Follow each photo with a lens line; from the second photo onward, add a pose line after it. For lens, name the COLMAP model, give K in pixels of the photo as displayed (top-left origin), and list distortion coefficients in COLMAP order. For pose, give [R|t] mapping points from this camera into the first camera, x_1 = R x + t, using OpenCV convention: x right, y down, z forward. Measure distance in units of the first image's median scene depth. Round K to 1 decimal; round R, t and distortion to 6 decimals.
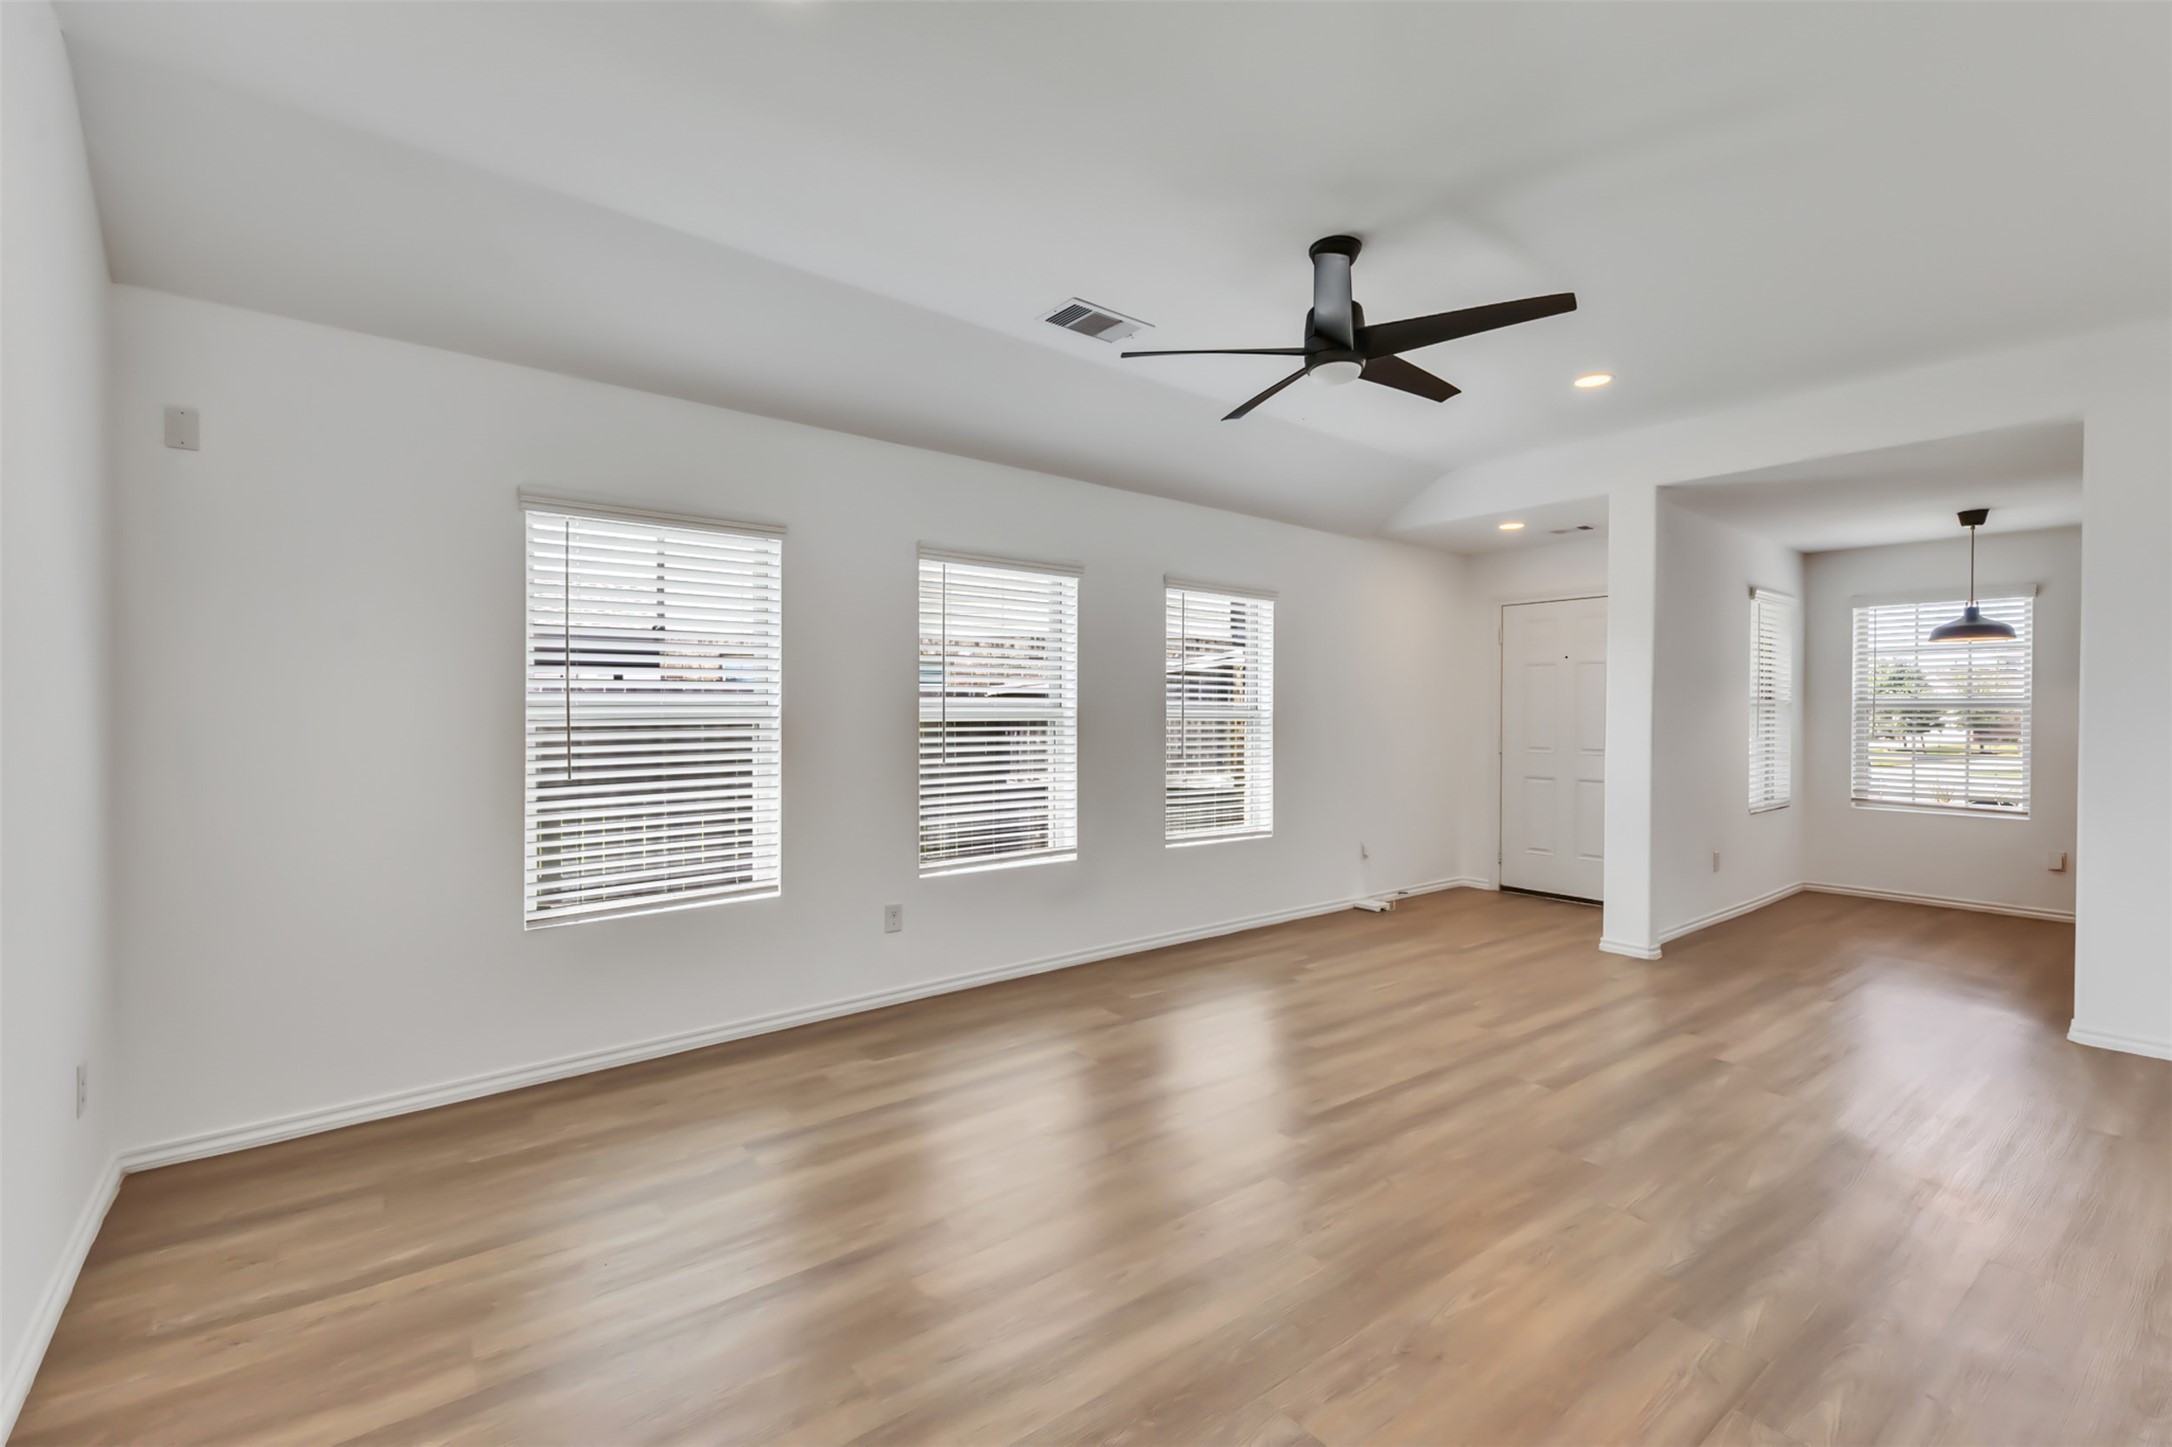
lens RADIAL K [[933.8, 0, 1084.9], [0, 933.8, 718.6], [0, 0, 1]] dist [0.011103, -0.000836]
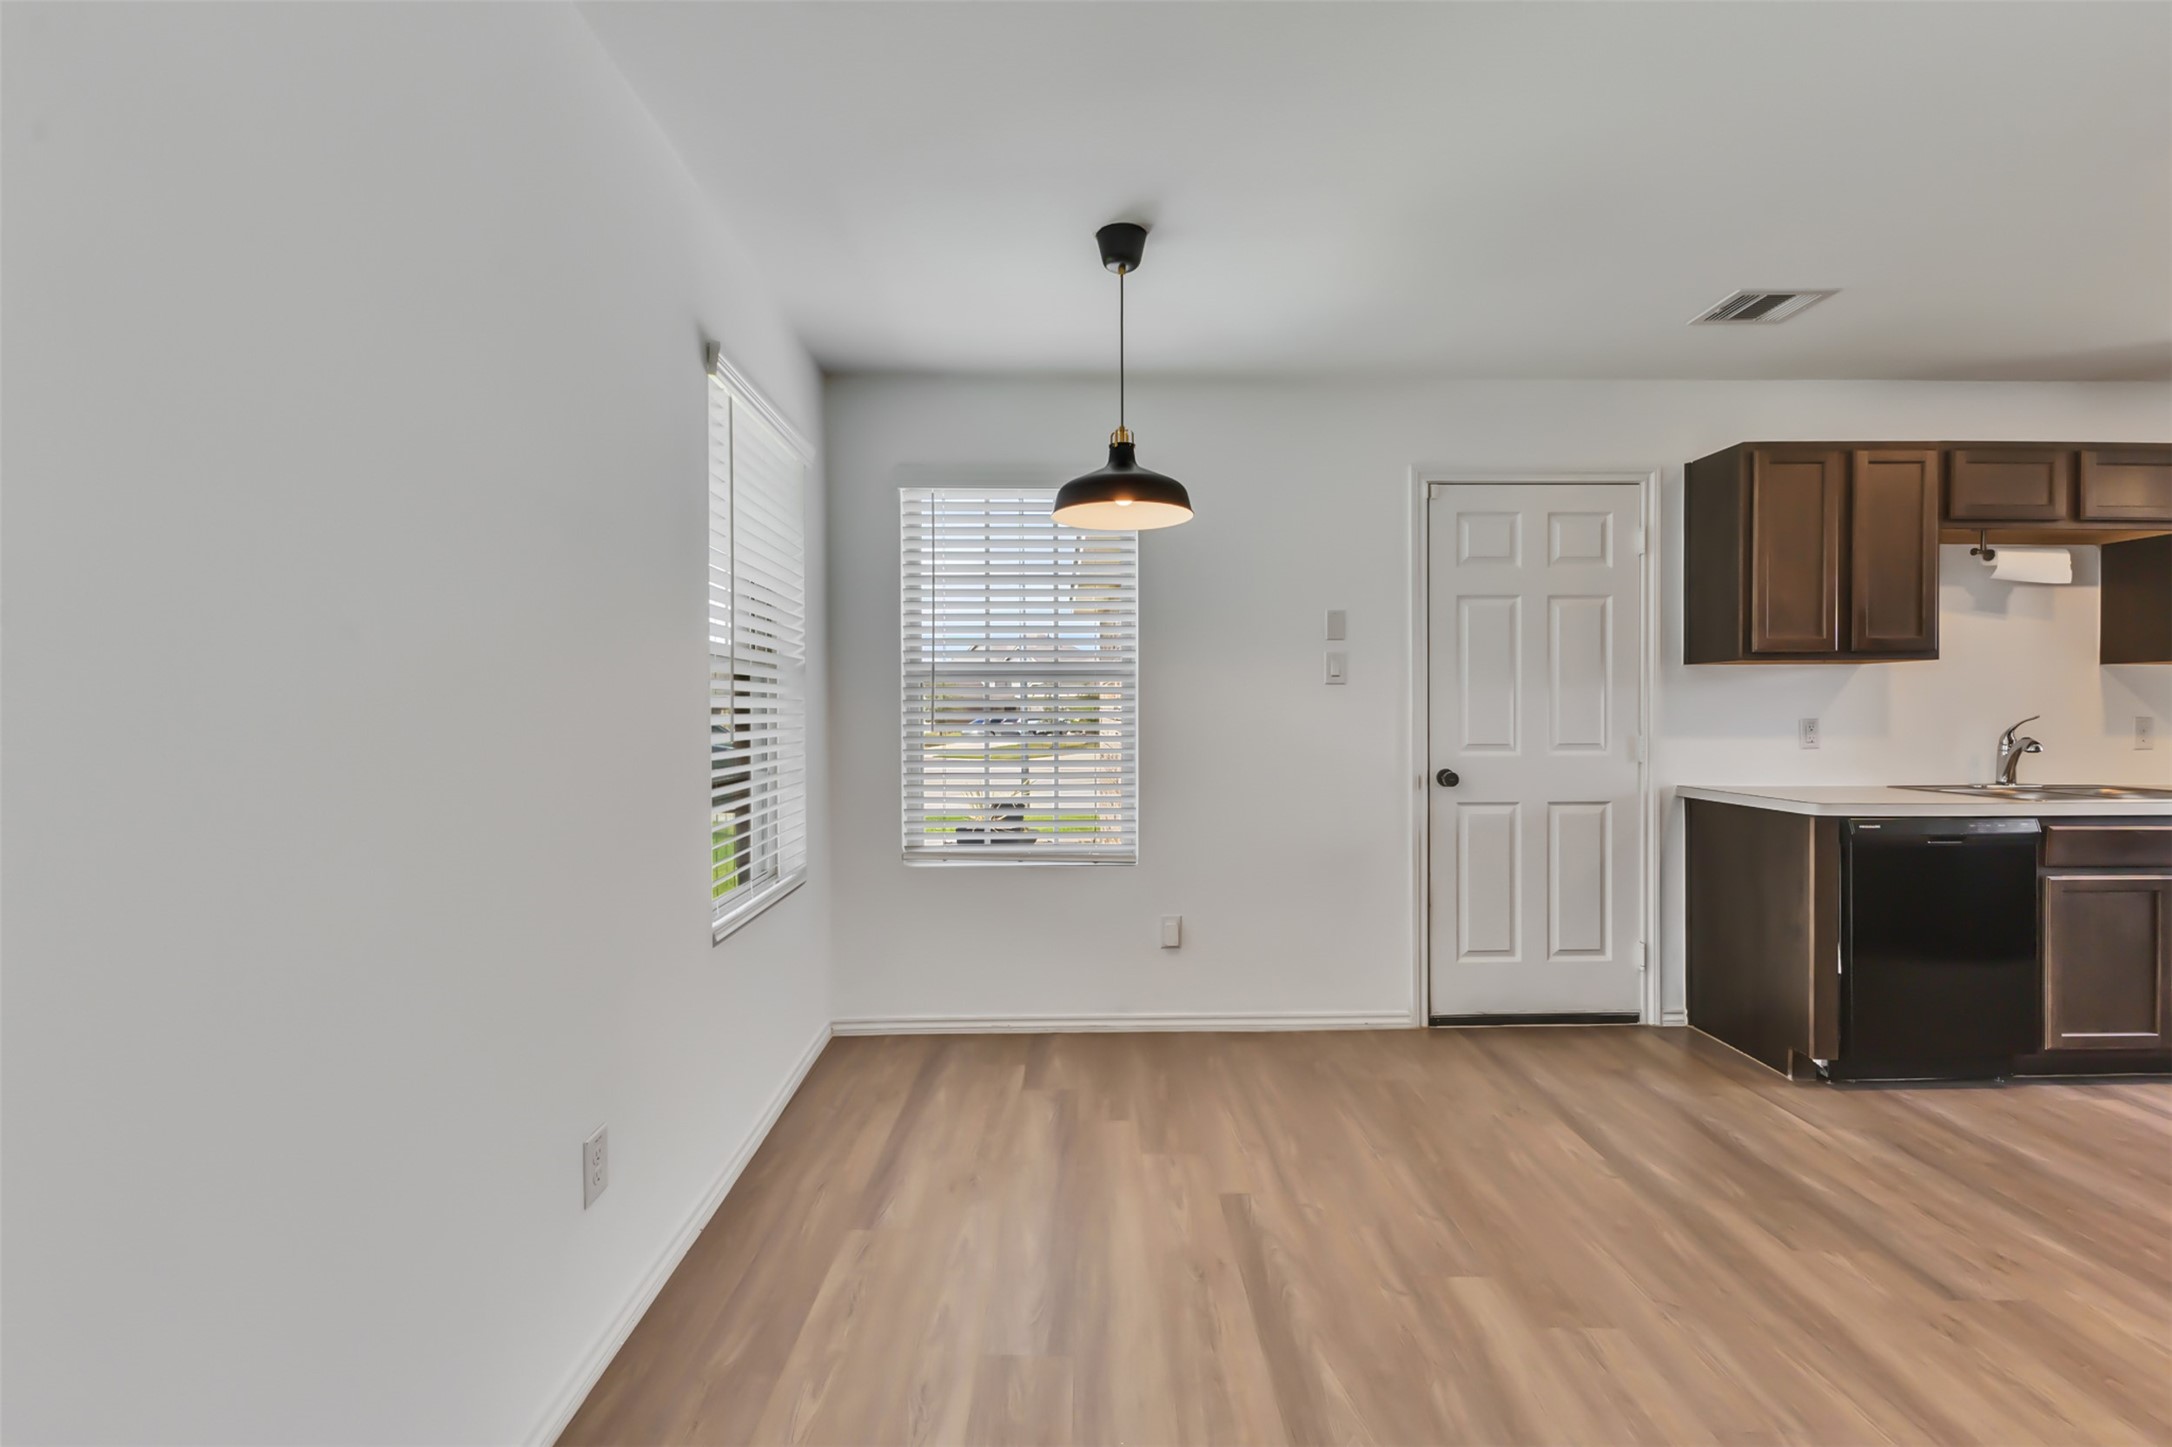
lens RADIAL K [[924.3, 0, 1065.4], [0, 924.3, 716.8], [0, 0, 1]] dist [-0.000039, -0.000813]
pose [[0.619248, -0.008840, 0.785145, 0.729527], [0.012467, 0.999921, 0.001426, 0.017450], [-0.785096, 0.008905, 0.619310, 0.949777]]
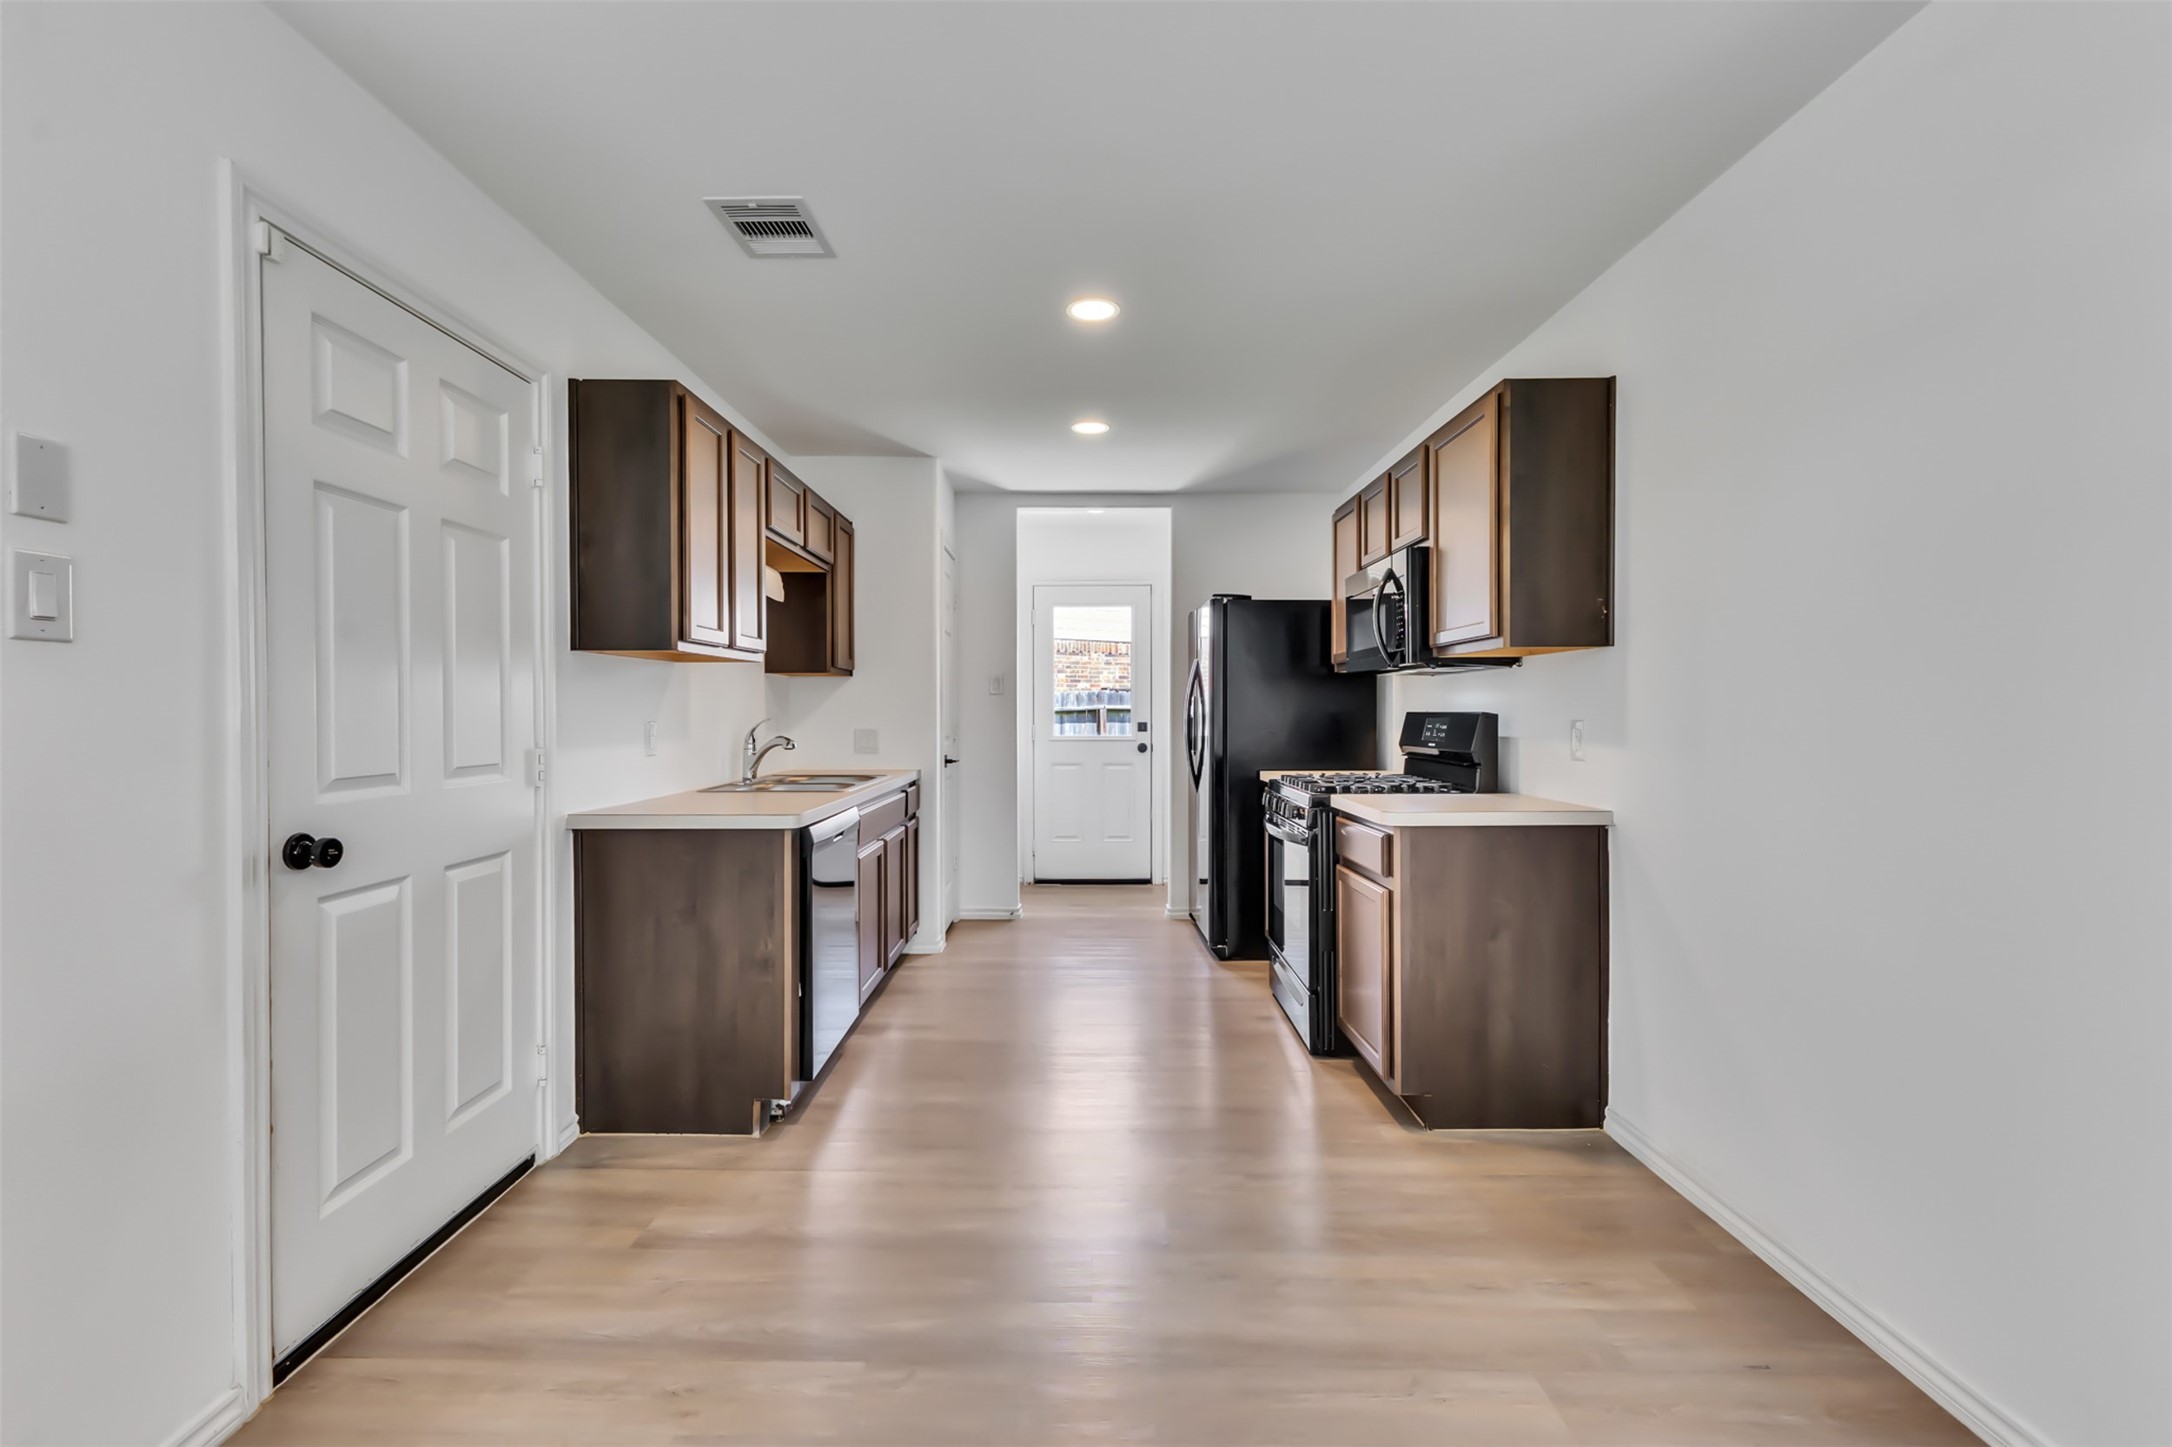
lens RADIAL K [[933.8, 0, 1084.9], [0, 933.8, 718.6], [0, 0, 1]] dist [0.011103, -0.000836]
pose [[-0.783109, -0.005222, 0.621863, 1.065400], [0.008800, 0.999772, 0.019478, 0.014916], [-0.621822, 0.020726, -0.782884, 1.296477]]
